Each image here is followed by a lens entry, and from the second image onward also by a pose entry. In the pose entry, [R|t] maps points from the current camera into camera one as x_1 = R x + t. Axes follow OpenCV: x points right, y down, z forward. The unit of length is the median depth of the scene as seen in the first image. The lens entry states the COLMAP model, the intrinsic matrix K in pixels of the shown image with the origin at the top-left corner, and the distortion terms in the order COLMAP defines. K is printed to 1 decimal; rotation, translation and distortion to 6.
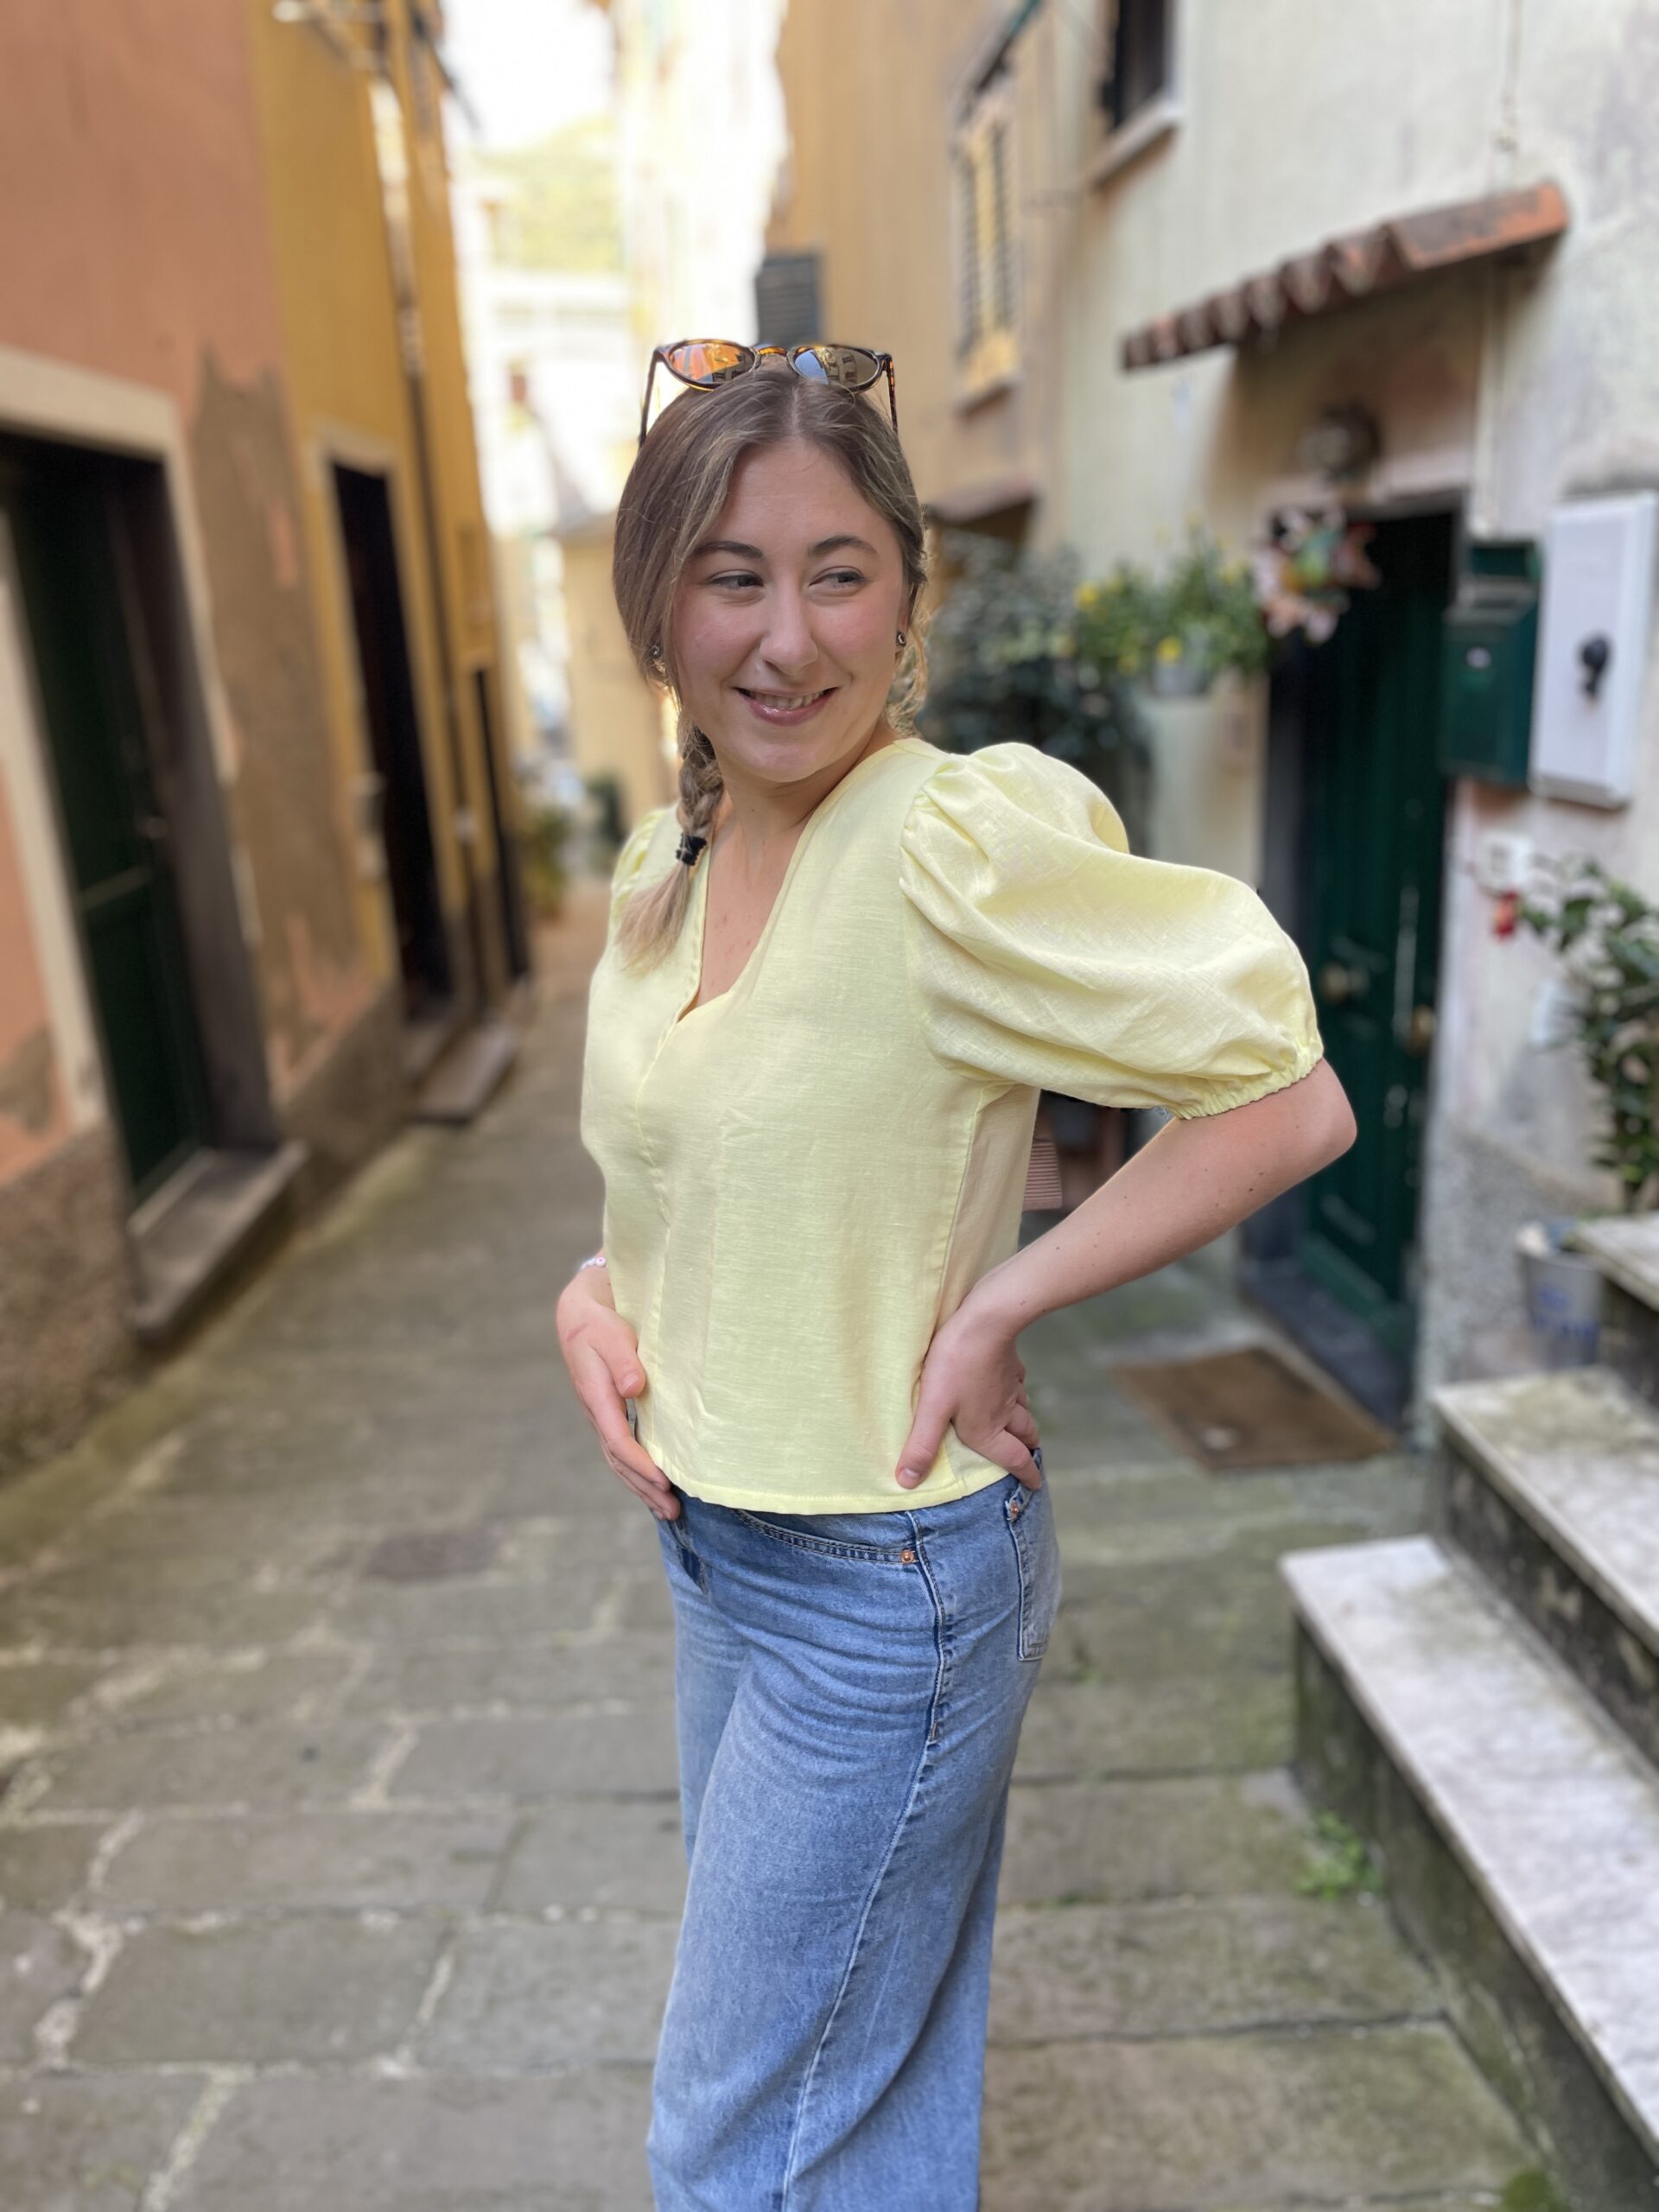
lens RADIAL K [[1725.4, 0, 824.0], [0, 1725.4, 1091.9], [0, 0, 1]] dist [0.085679, -0.104716]
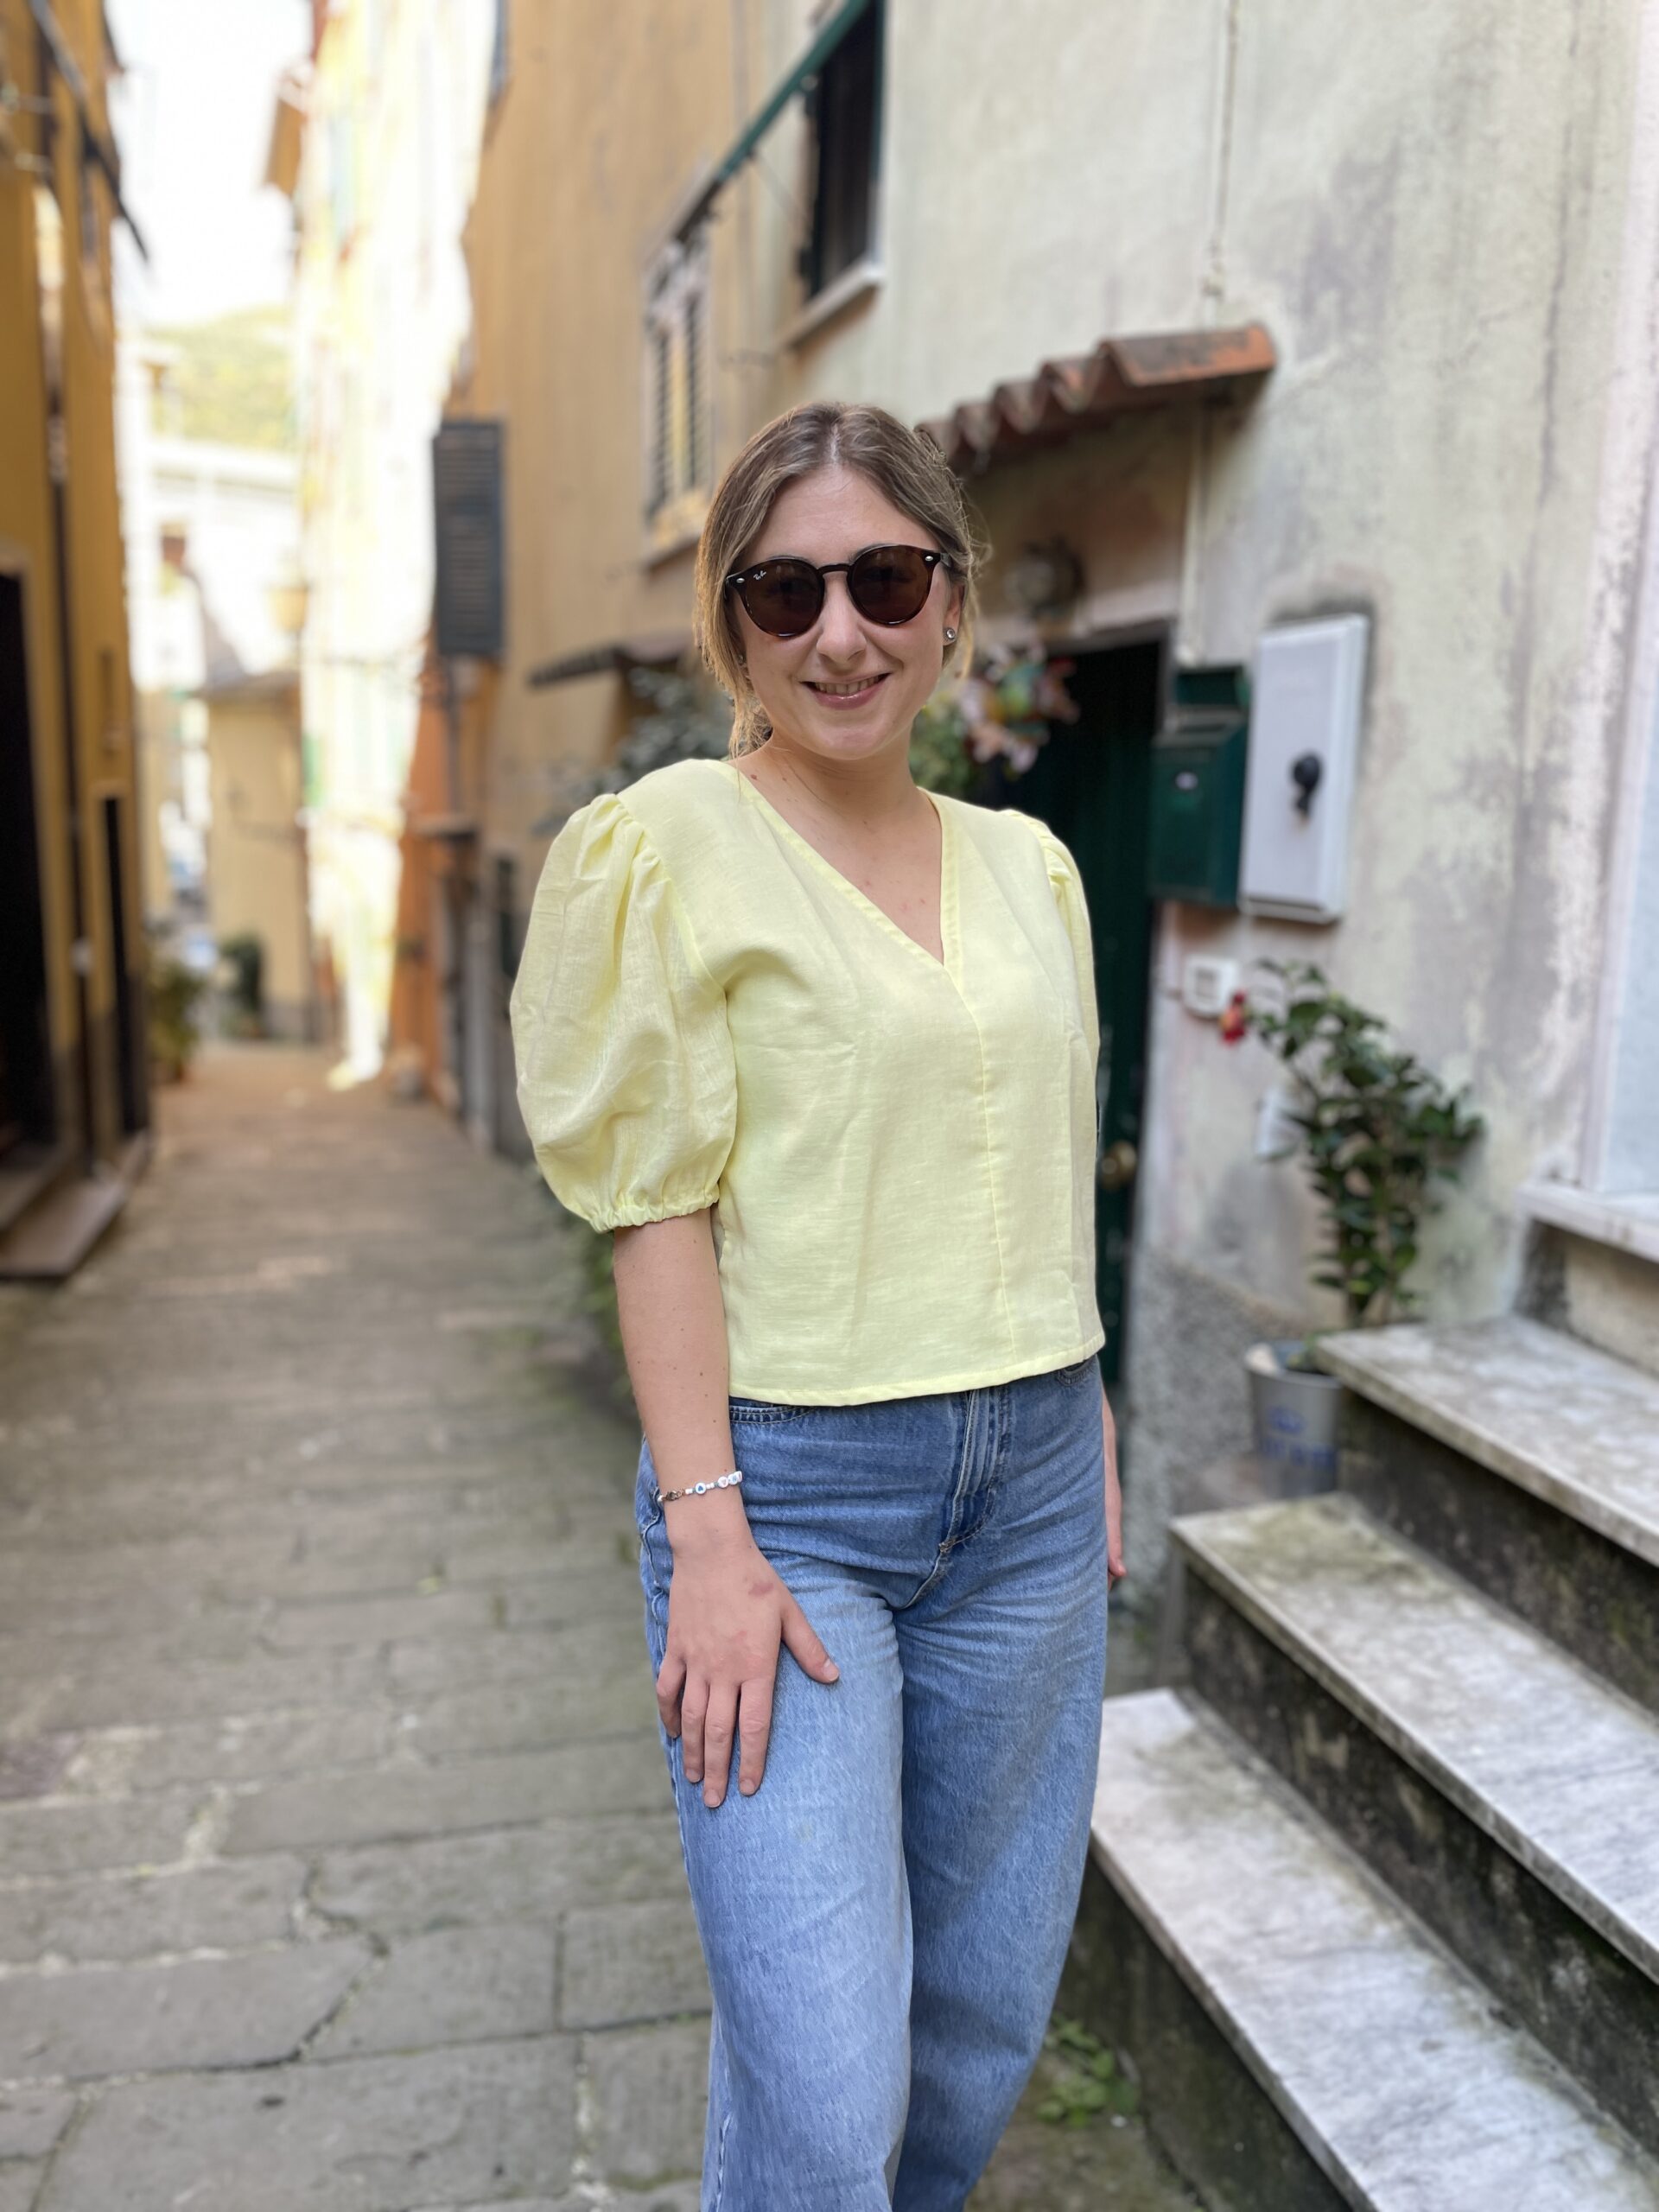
lens RADIAL K [[1722.9, 0, 836.3], [0, 1722.9, 1072.1], [0, 0, 1]] dist [0.095017, -0.118201]
pose [[0.977702, 0.041549, 0.205847, -0.019307], [-0.015716, 0.991960, -0.125573, 0.046137], [-0.209410, 0.119538, 0.970494, 0.101943]]
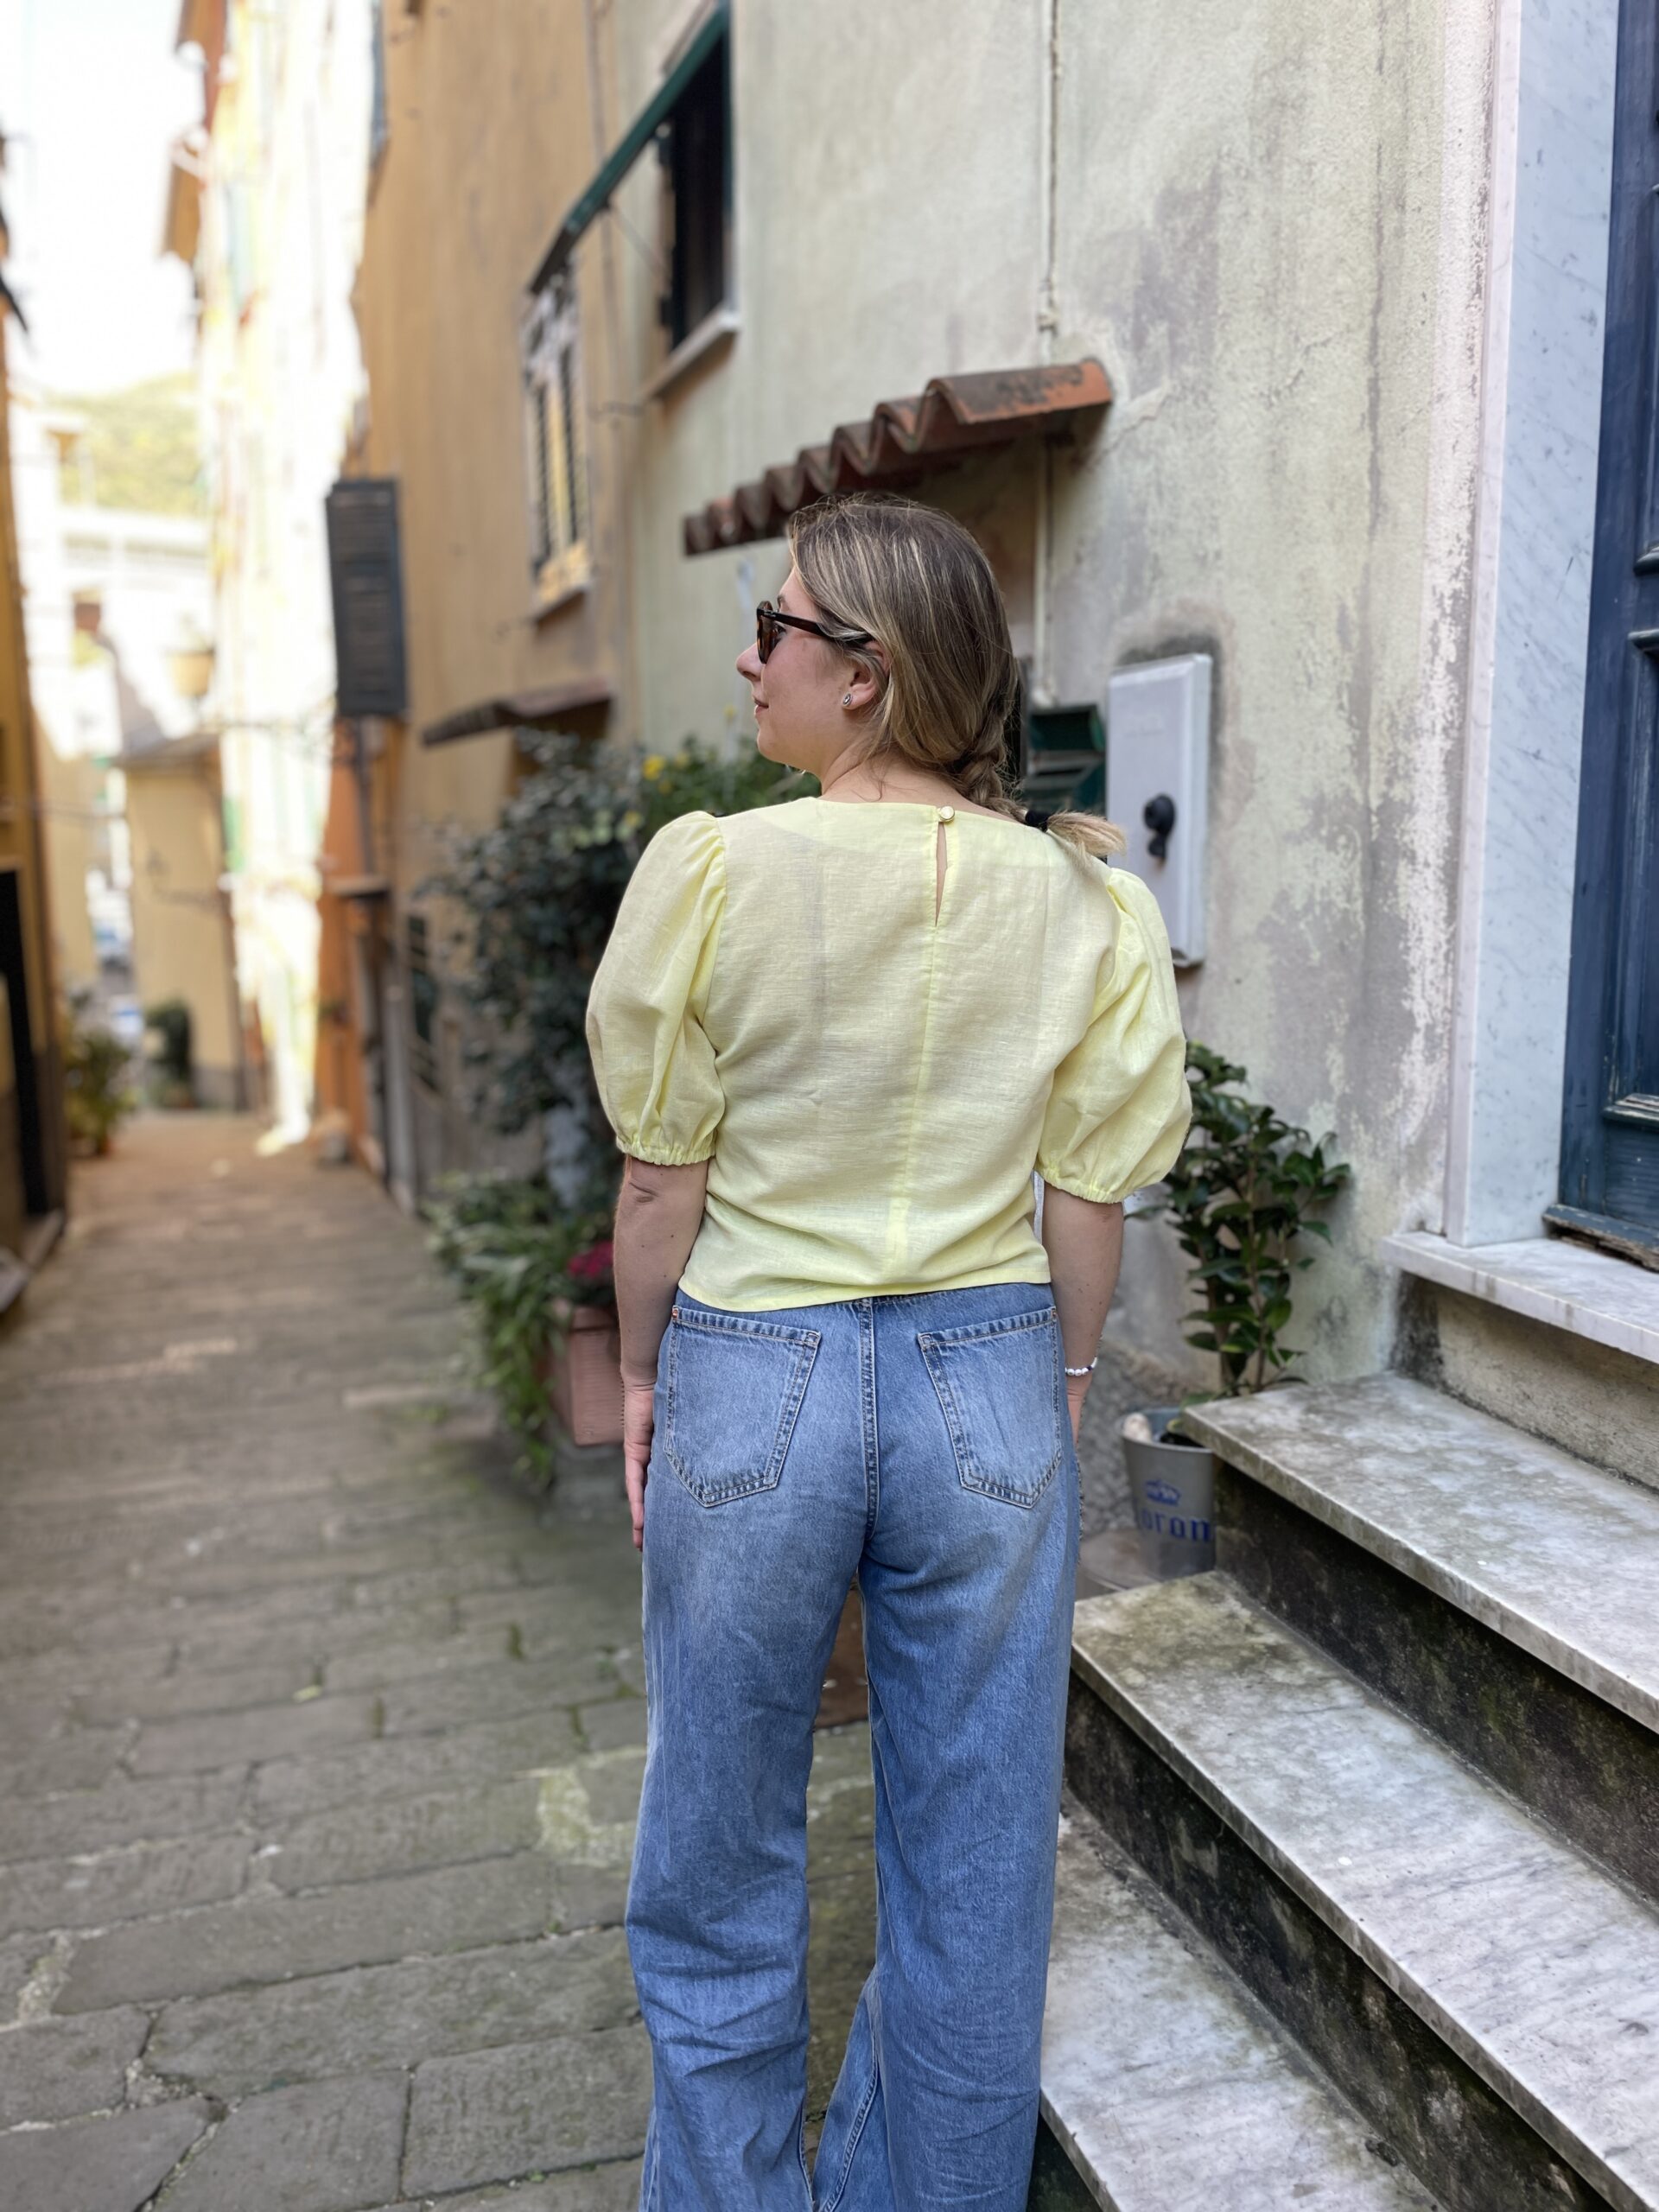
lens RADIAL K [[1721.6, 0, 827.7], [0, 1721.6, 1068.6], [0, 0, 1]] dist [0.098967, -0.119177]
pose [[0.973492, 0.006244, 0.228634, 0.037622], [0.028880, 0.988271, -0.149955, 0.026989], [-0.226889, 0.152583, 0.961894, 0.125667]]
